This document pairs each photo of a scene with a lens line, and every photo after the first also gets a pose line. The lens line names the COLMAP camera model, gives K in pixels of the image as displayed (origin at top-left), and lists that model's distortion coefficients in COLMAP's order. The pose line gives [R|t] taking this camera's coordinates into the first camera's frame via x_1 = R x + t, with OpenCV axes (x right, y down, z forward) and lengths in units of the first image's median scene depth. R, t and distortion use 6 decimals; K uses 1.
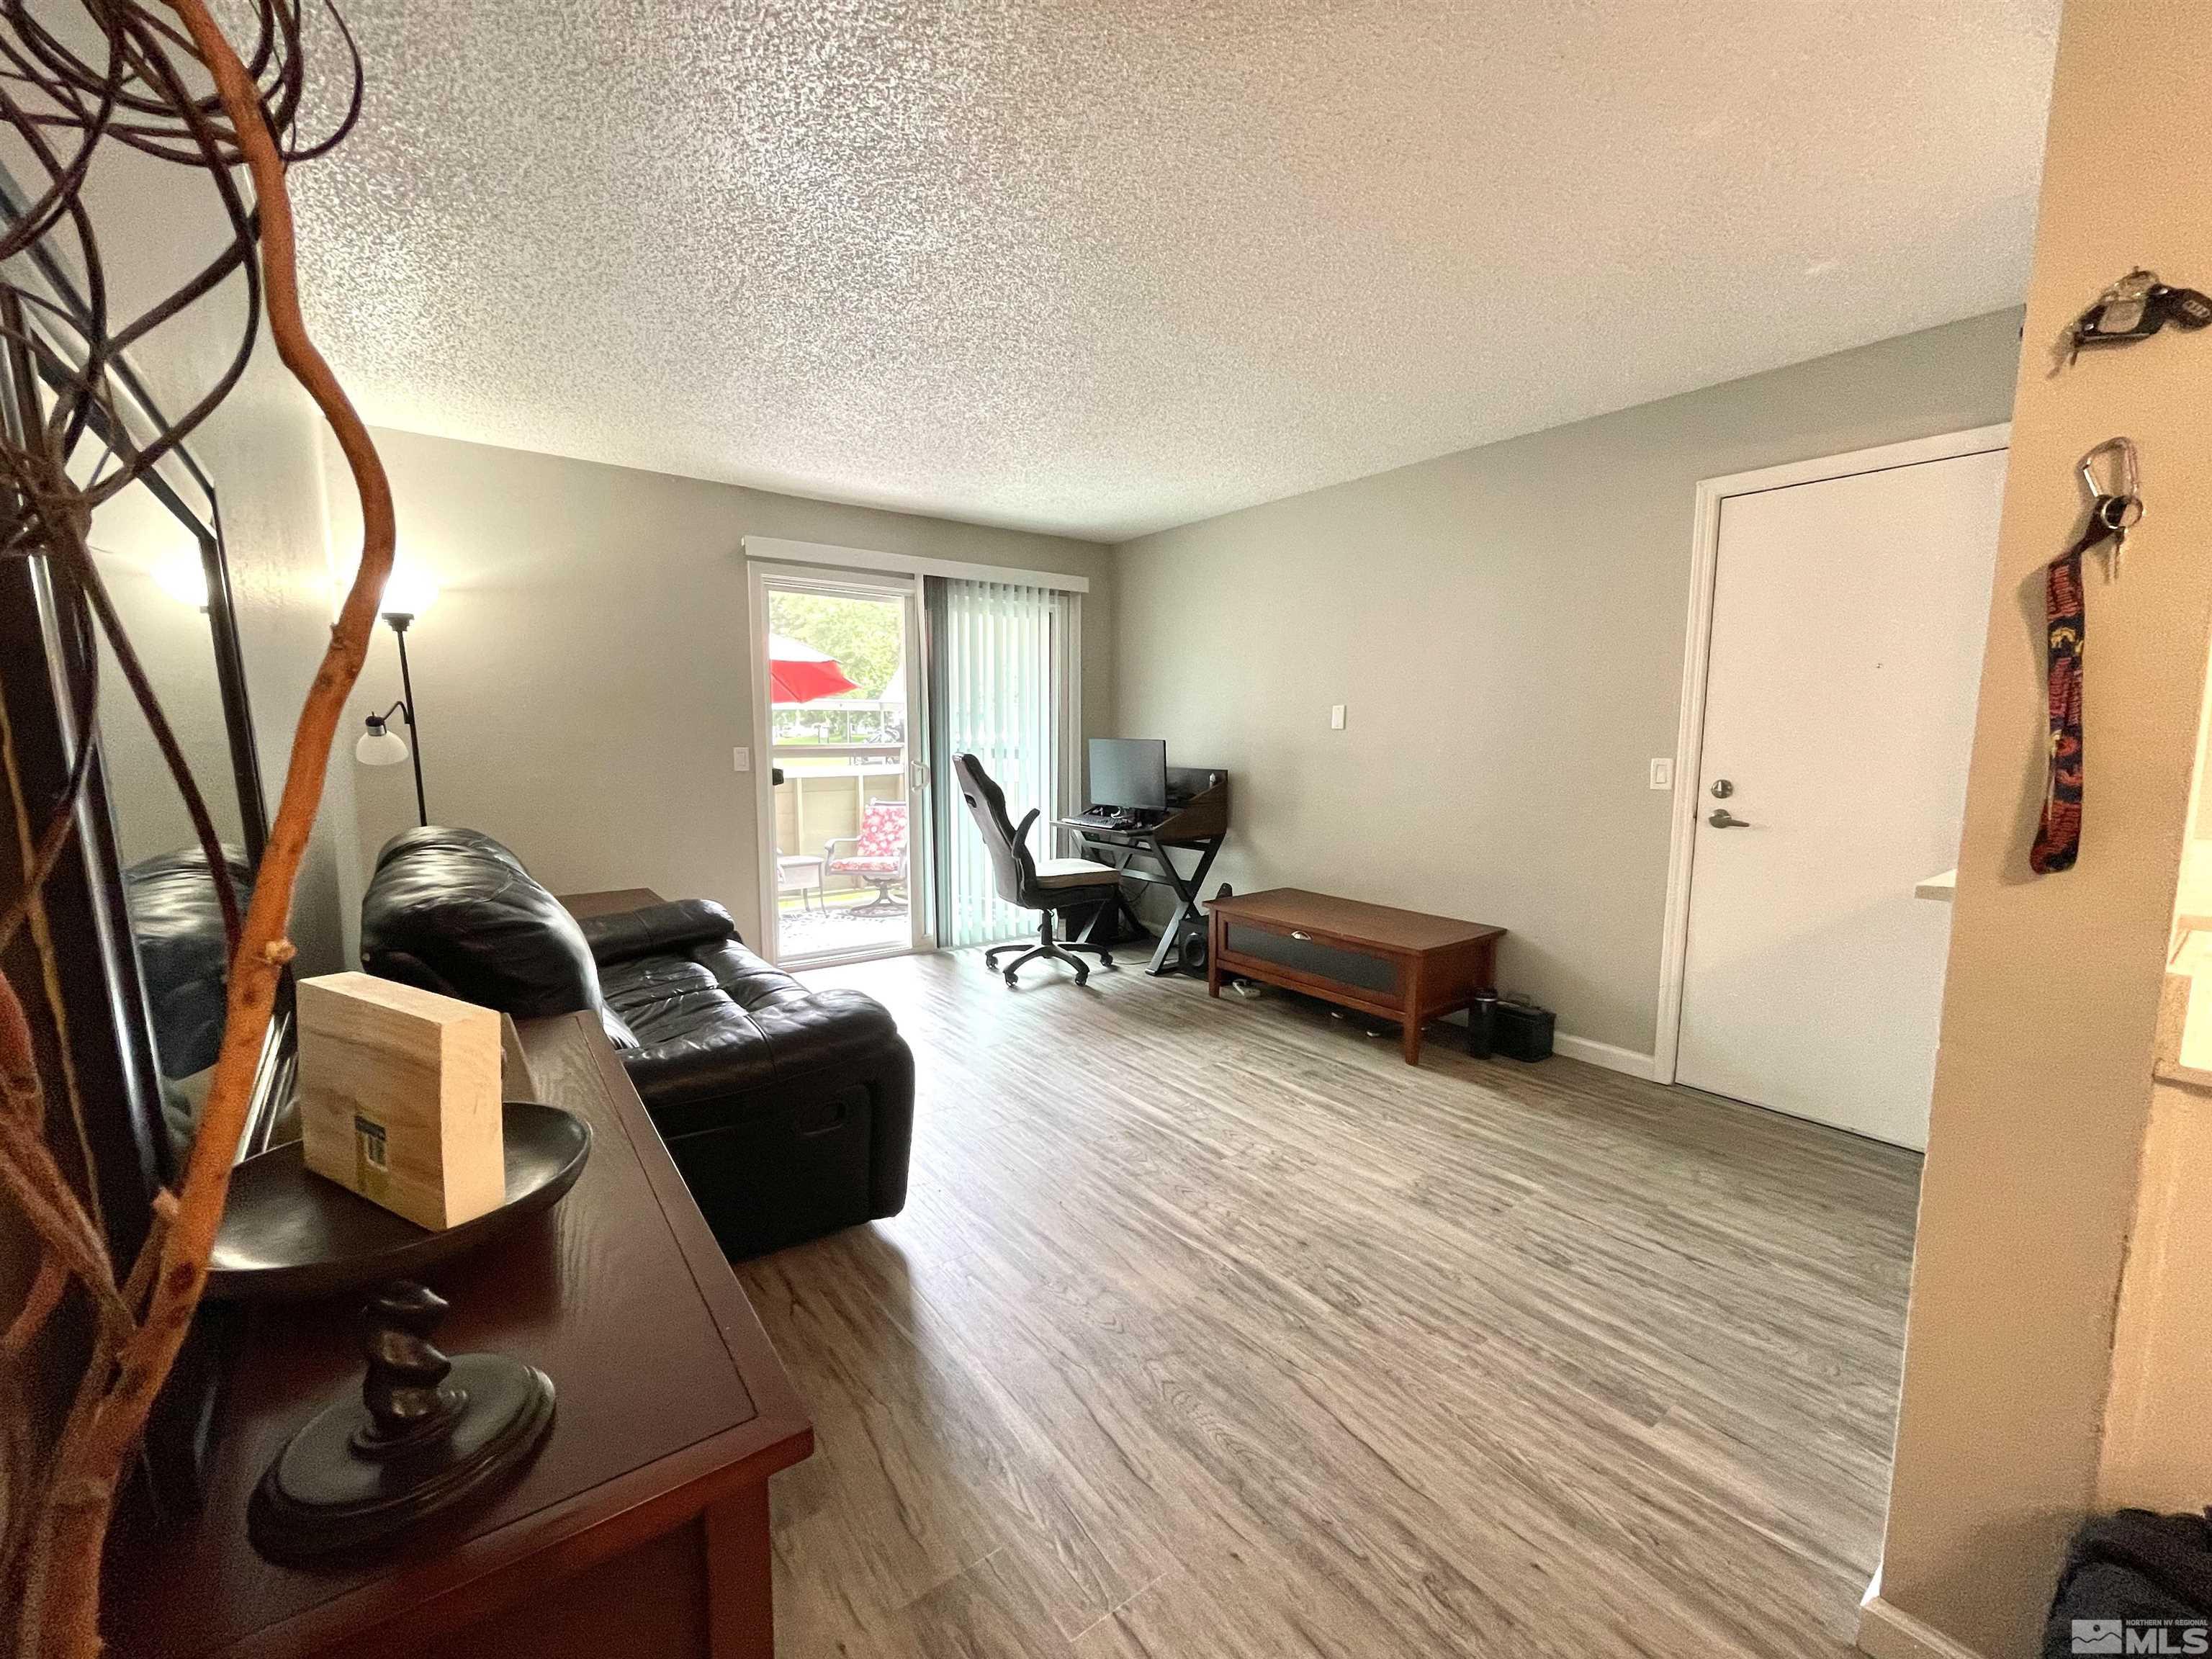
lens RADIAL K [[898.2, 0, 1100.8], [0, 898.2, 832.8], [0, 0, 1]] dist [-0.001129, -0.000097]
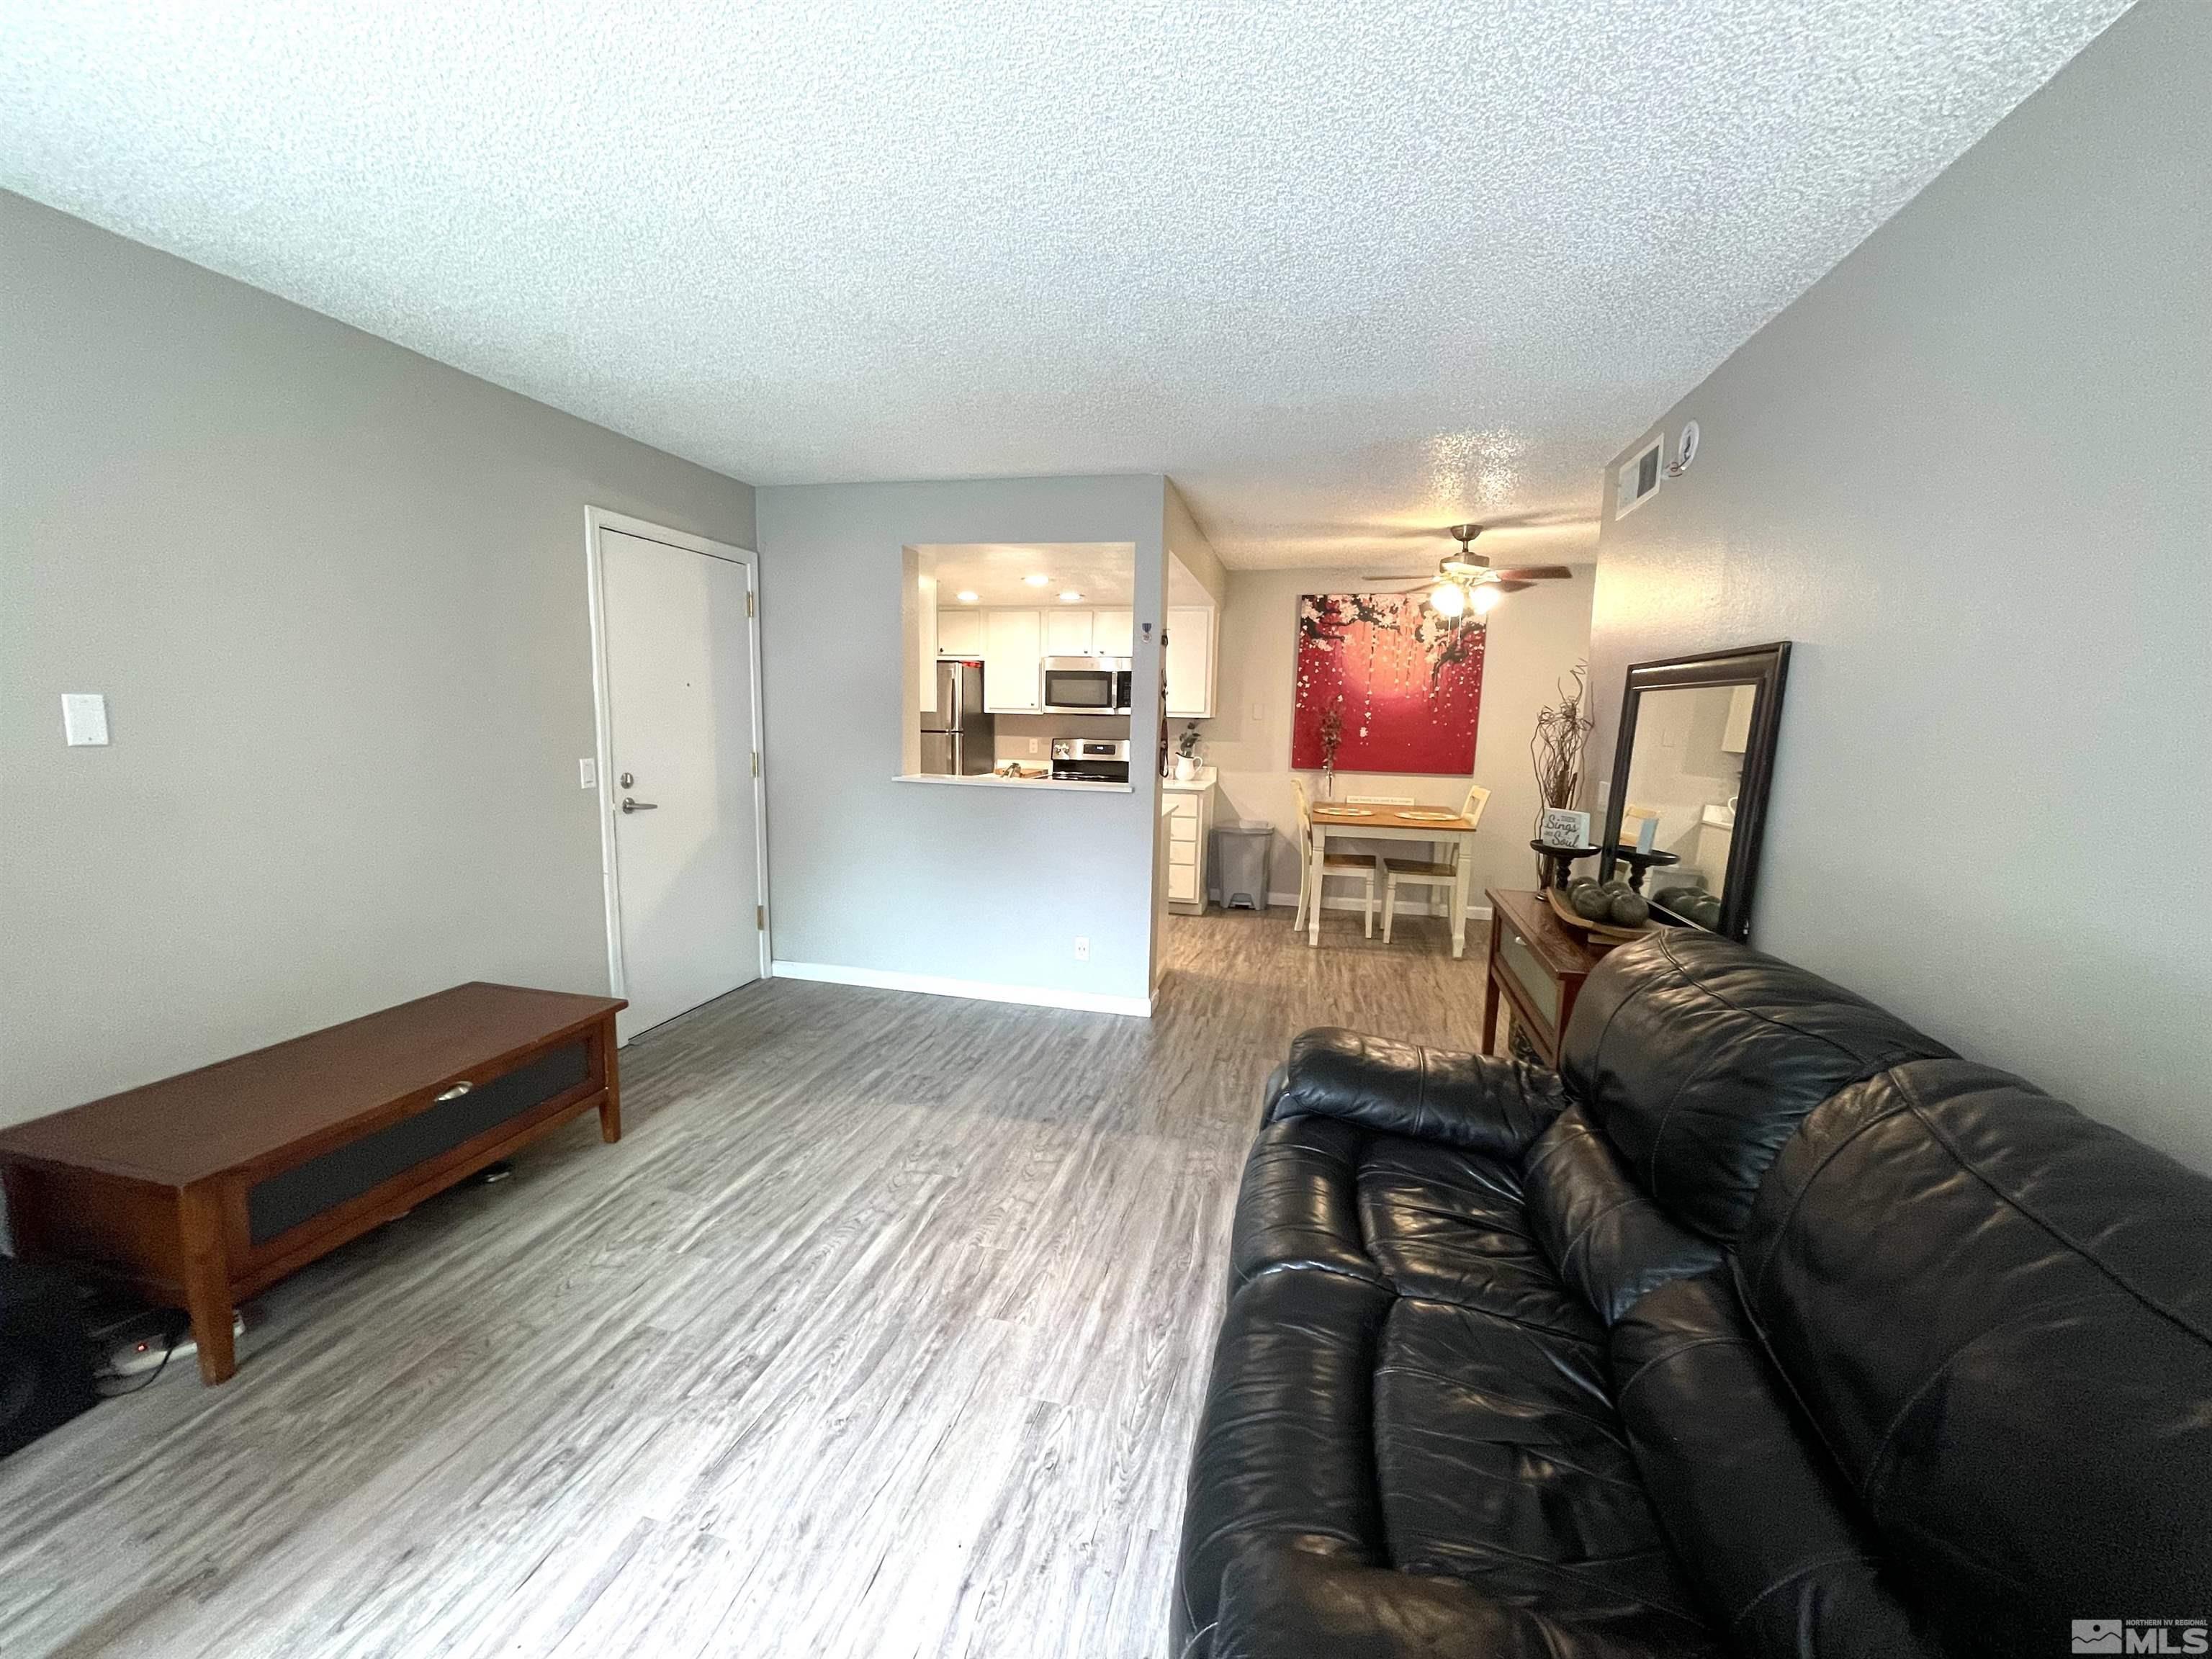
lens RADIAL K [[899.4, 0, 1093.2], [0, 899.4, 829.4], [0, 0, 1]] dist [0.001763, 0.000249]
pose [[-0.628521, -0.120744, 0.768363, -0.586066], [0.064402, 0.976405, 0.206118, -0.183076], [-0.775122, 0.179034, -0.605915, 1.202701]]
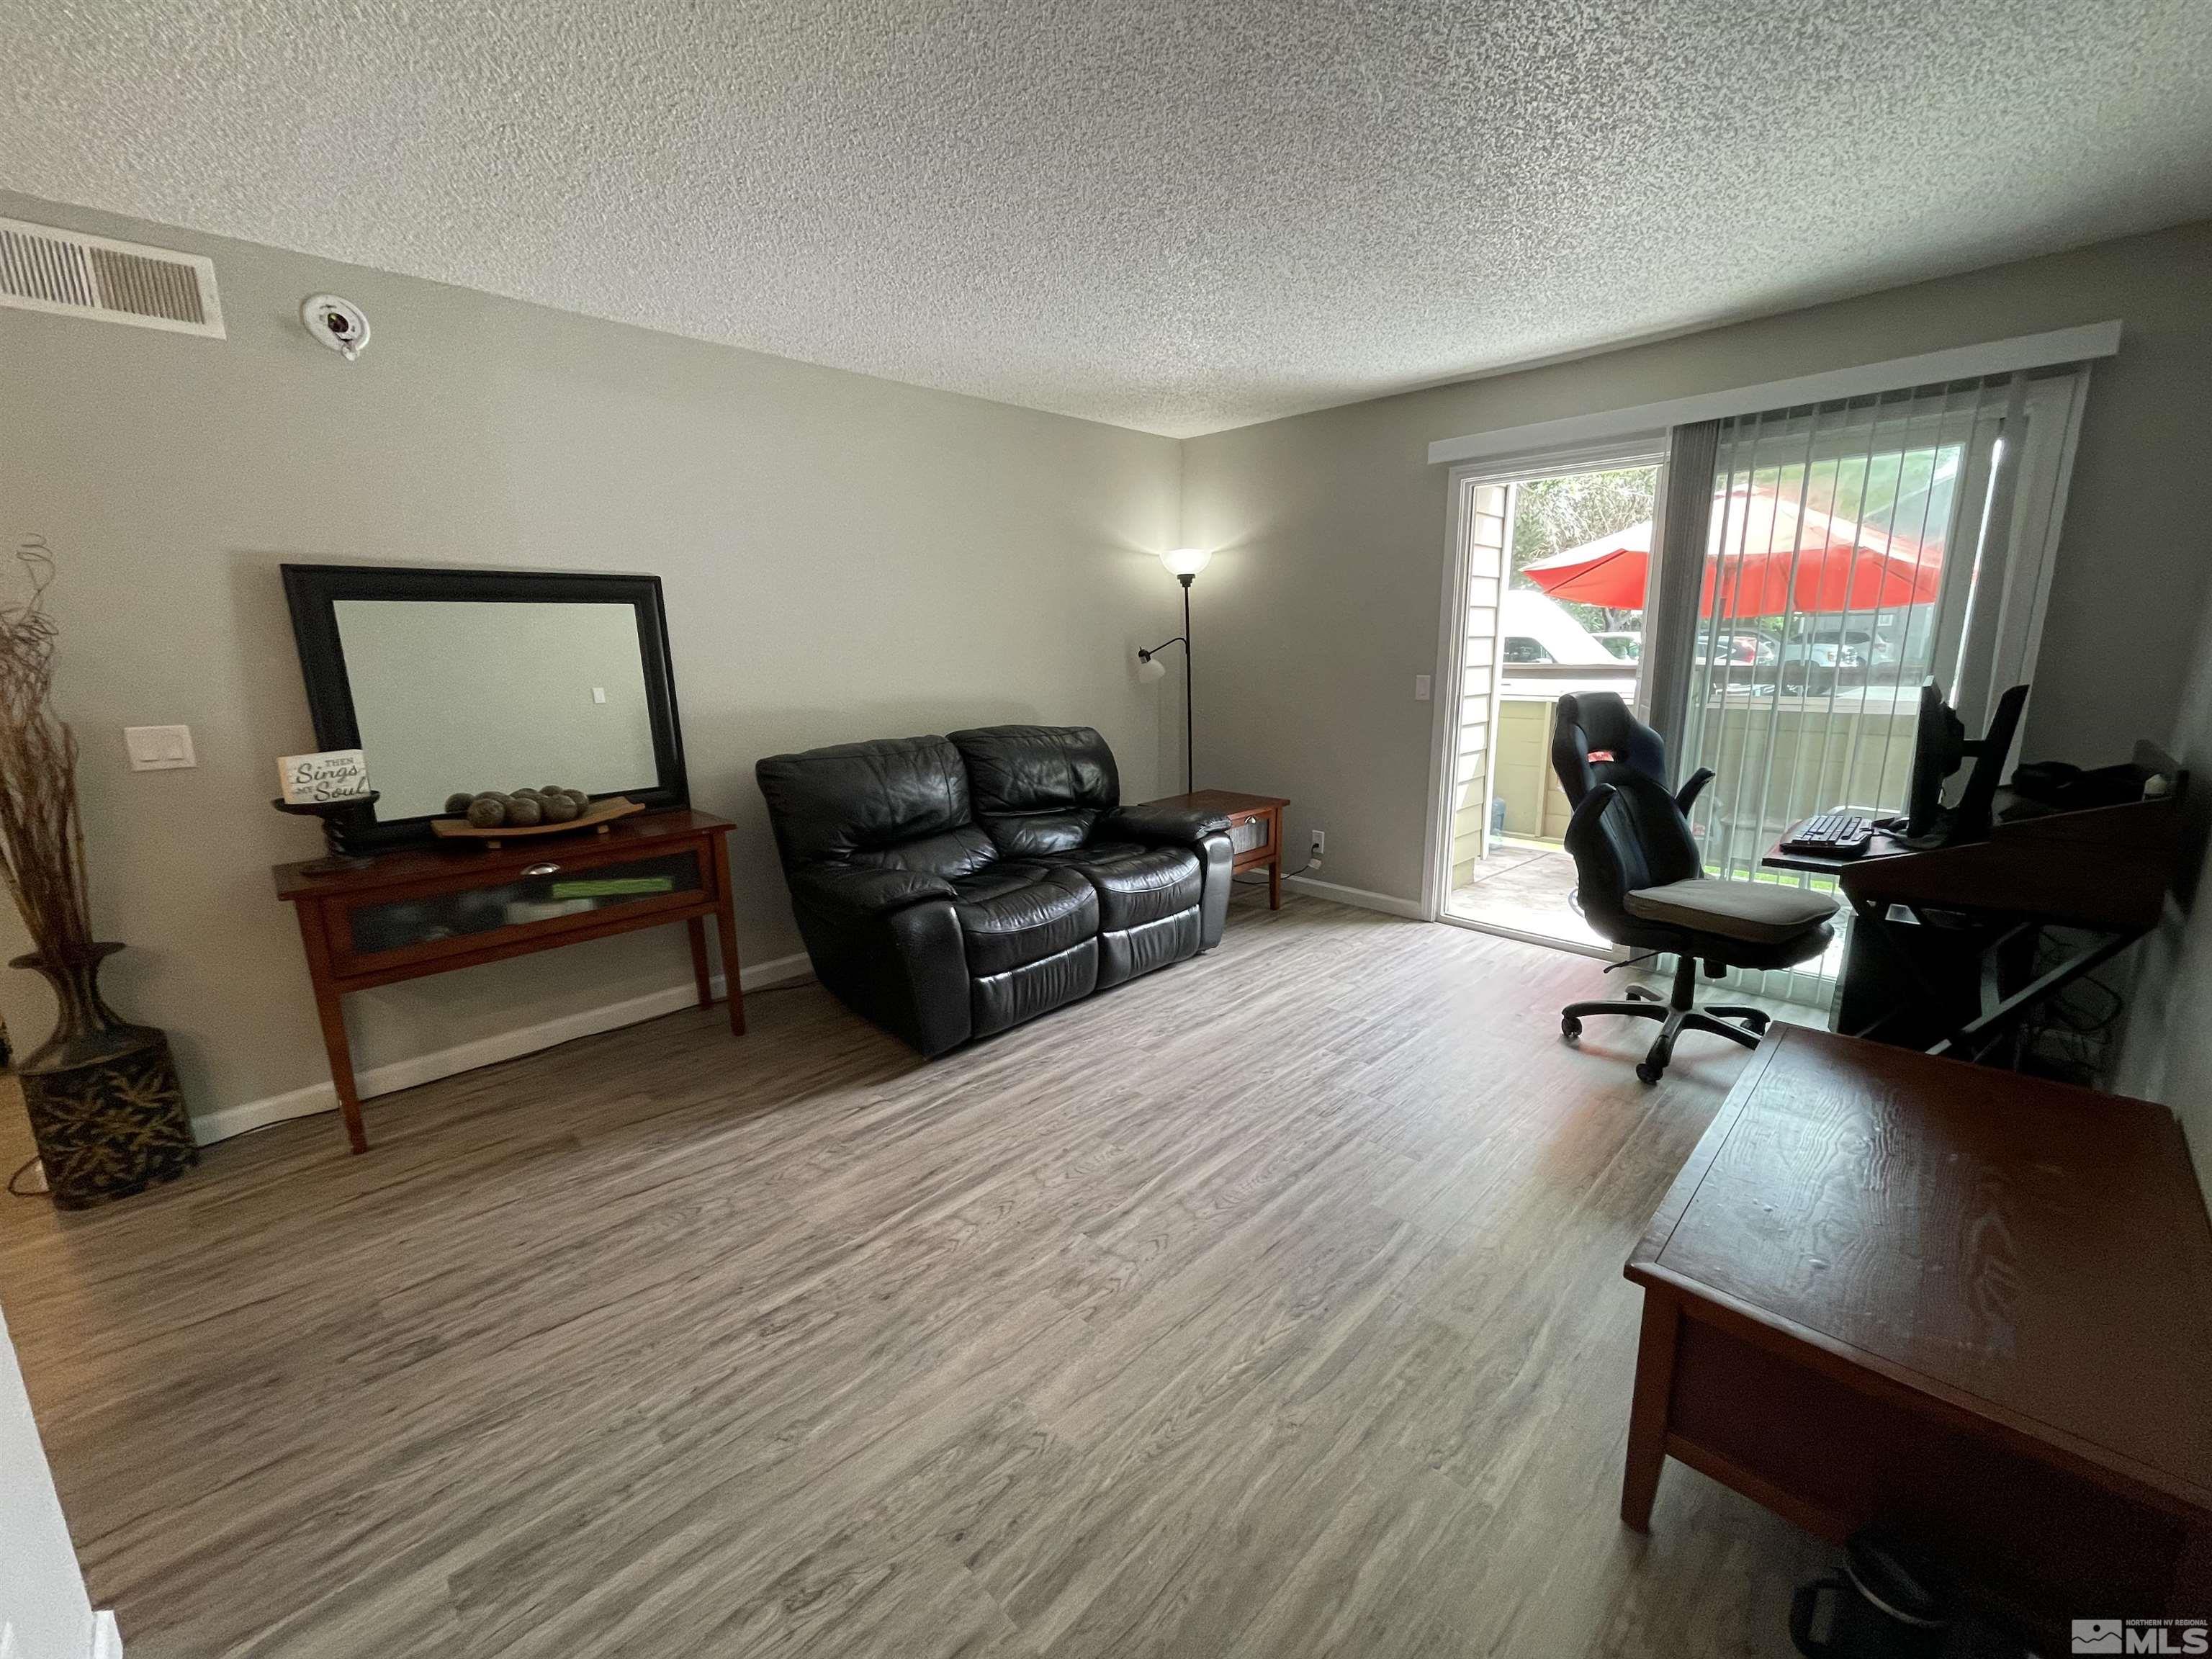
lens RADIAL K [[899.4, 0, 1093.2], [0, 899.4, 829.4], [0, 0, 1]] dist [0.001763, 0.000249]
pose [[0.129379, 0.198754, -0.971472, 0.702164], [-0.098523, 0.977435, 0.186852, -0.110153], [0.986688, 0.071538, 0.146042, 0.734150]]
